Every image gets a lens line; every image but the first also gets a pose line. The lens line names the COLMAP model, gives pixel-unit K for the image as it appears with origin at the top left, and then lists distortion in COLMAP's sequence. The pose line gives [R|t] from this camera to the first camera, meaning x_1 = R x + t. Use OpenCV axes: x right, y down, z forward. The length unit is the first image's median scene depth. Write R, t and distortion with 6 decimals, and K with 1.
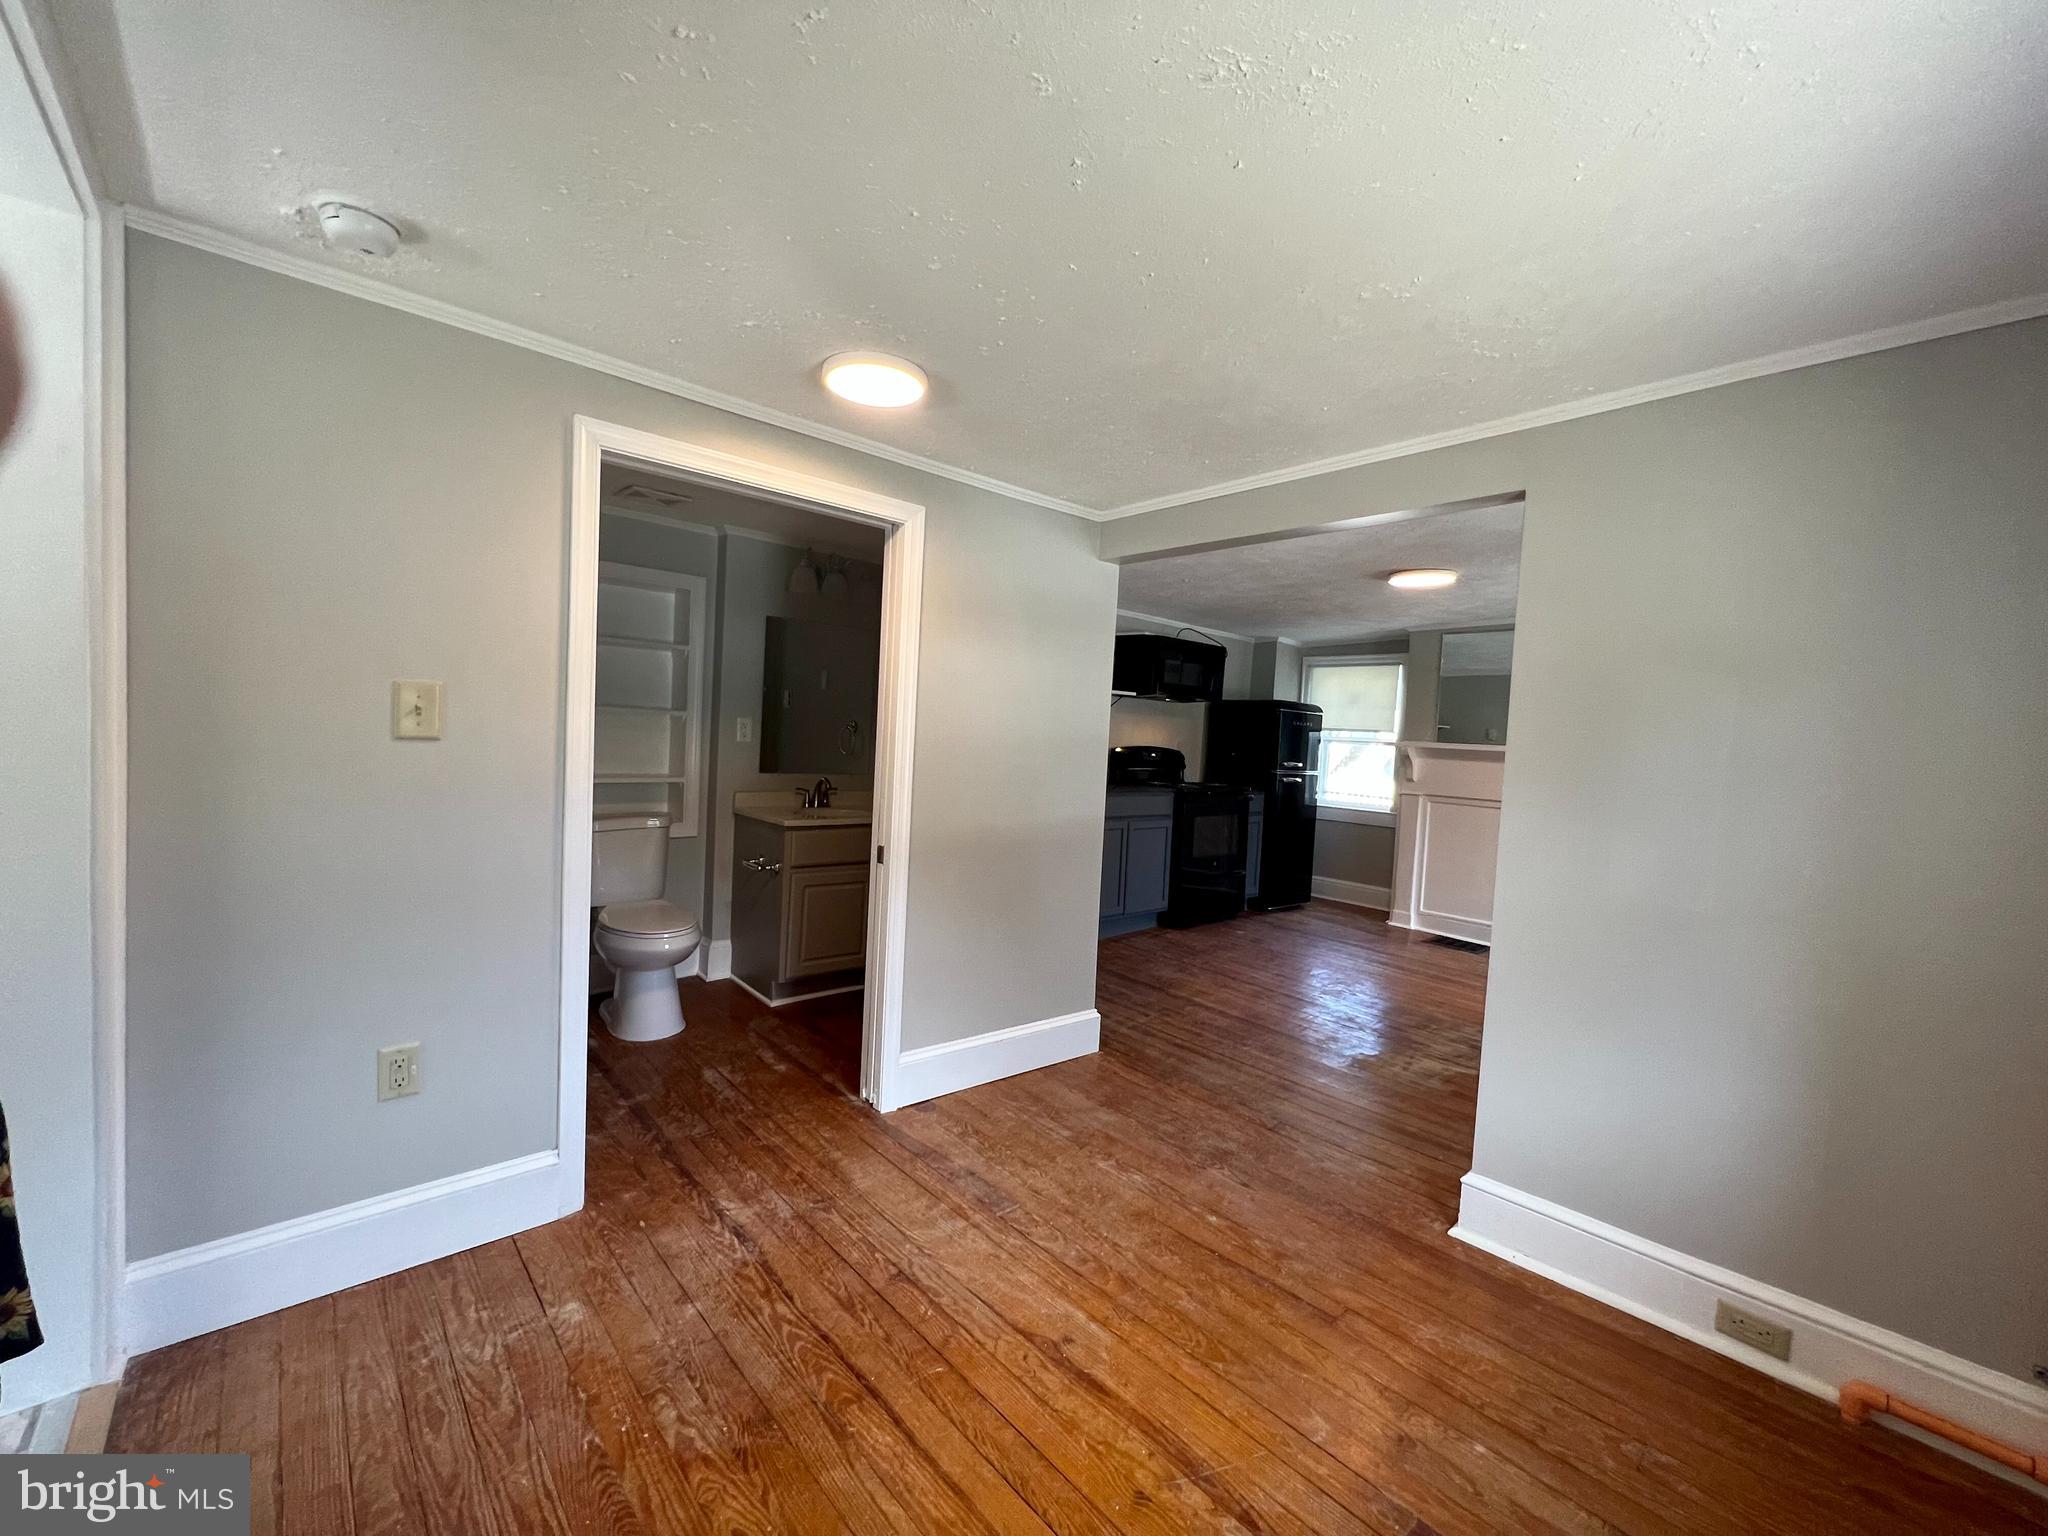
lens RADIAL K [[829.1, 0, 1019.1], [0, 829.1, 771.6], [0, 0, 1]] dist [0.012146, 0.000244]
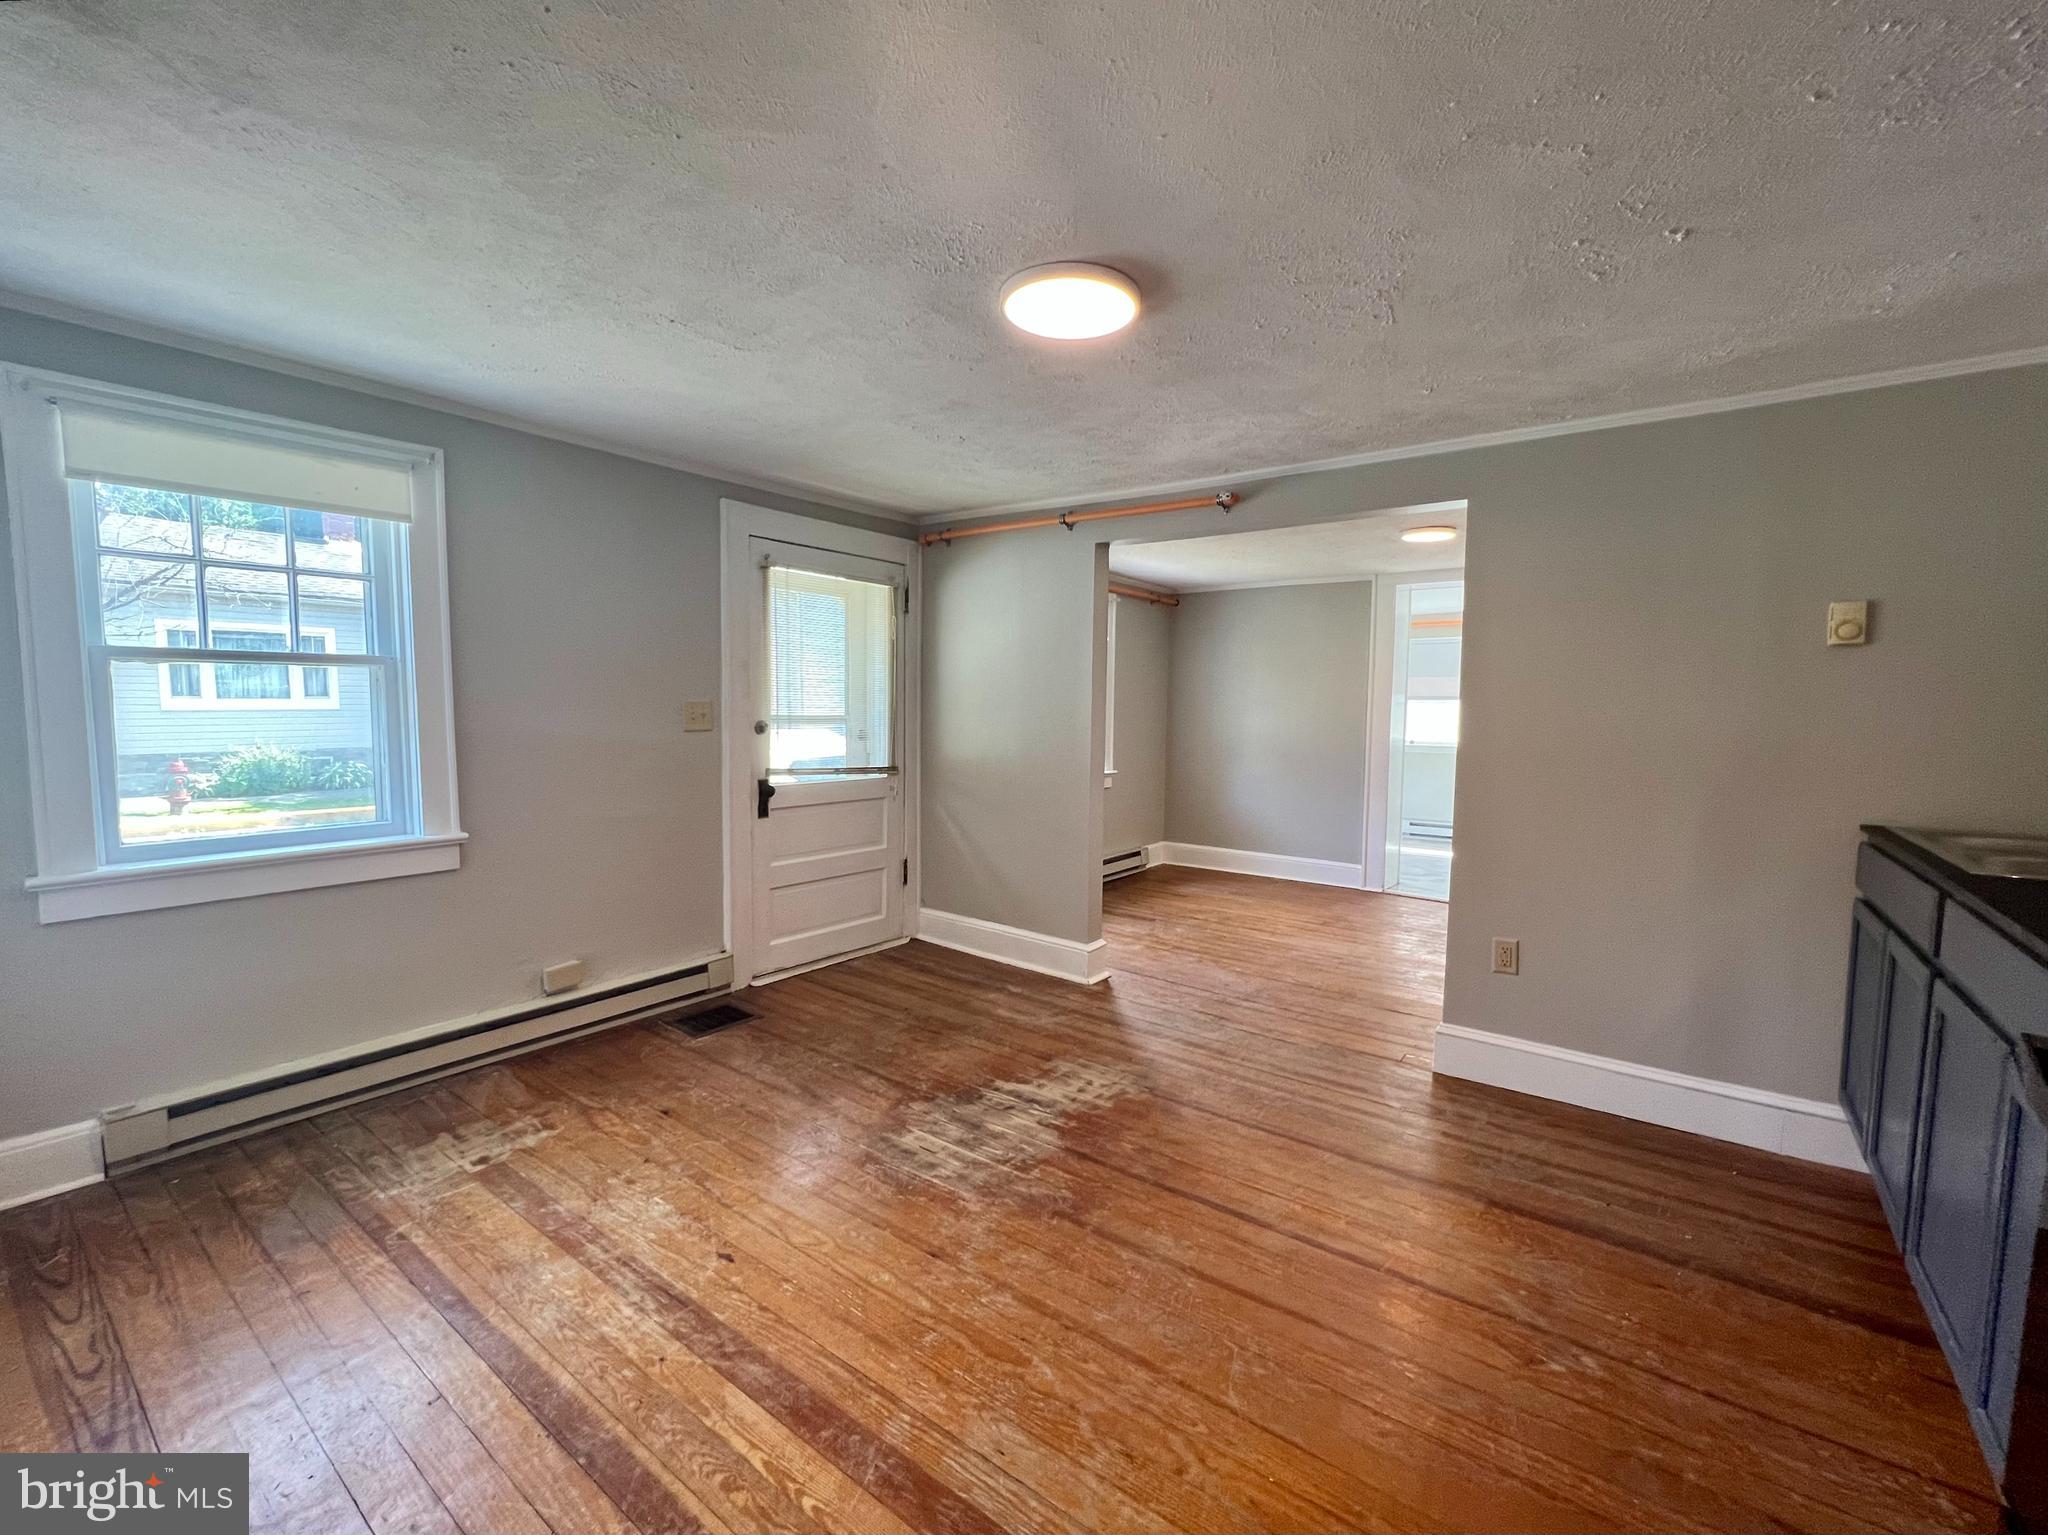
lens RADIAL K [[829.1, 0, 1025.4], [0, 829.1, 766.1], [0, 0, 1]] dist [0.012146, 0.000244]
pose [[-0.981722, -0.048478, -0.184046, 0.405741], [-0.071019, 0.990479, 0.117933, -0.027176], [0.176576, 0.128848, -0.975817, 1.026540]]
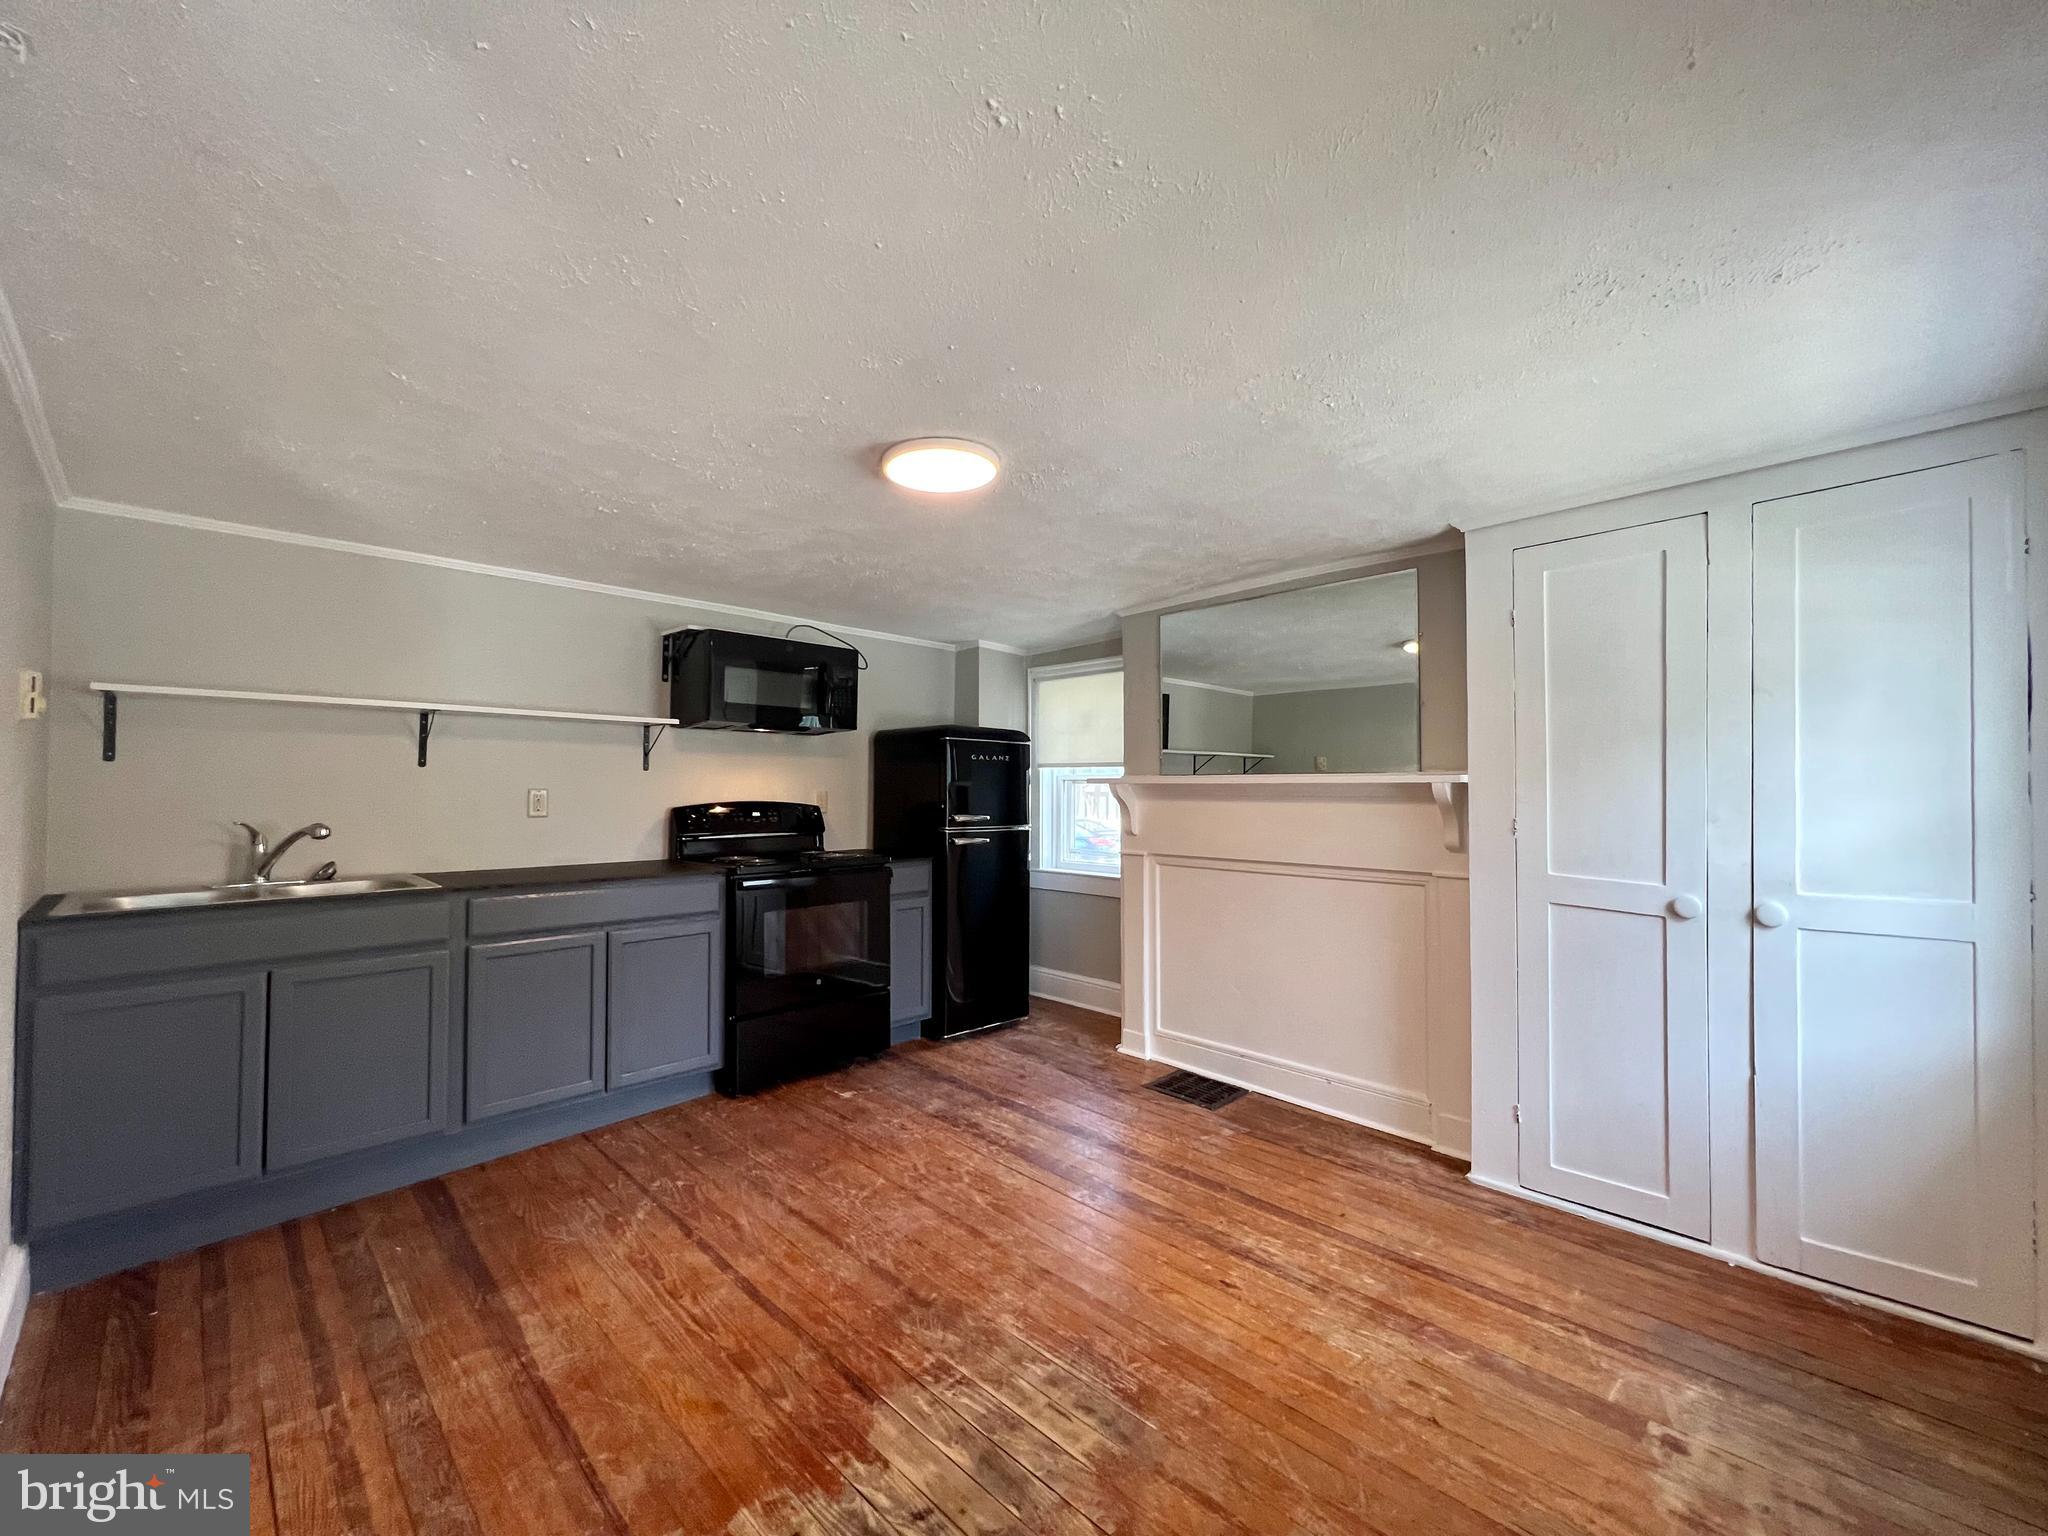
lens RADIAL K [[829.1, 0, 1033.5], [0, 829.1, 774.2], [0, 0, 1]] dist [0.012146, 0.000244]
pose [[0.996685, -0.046436, 0.066801, 0.350035], [0.050750, 0.996632, -0.064407, 0.001963], [-0.063585, 0.067584, 0.995685, 0.334201]]
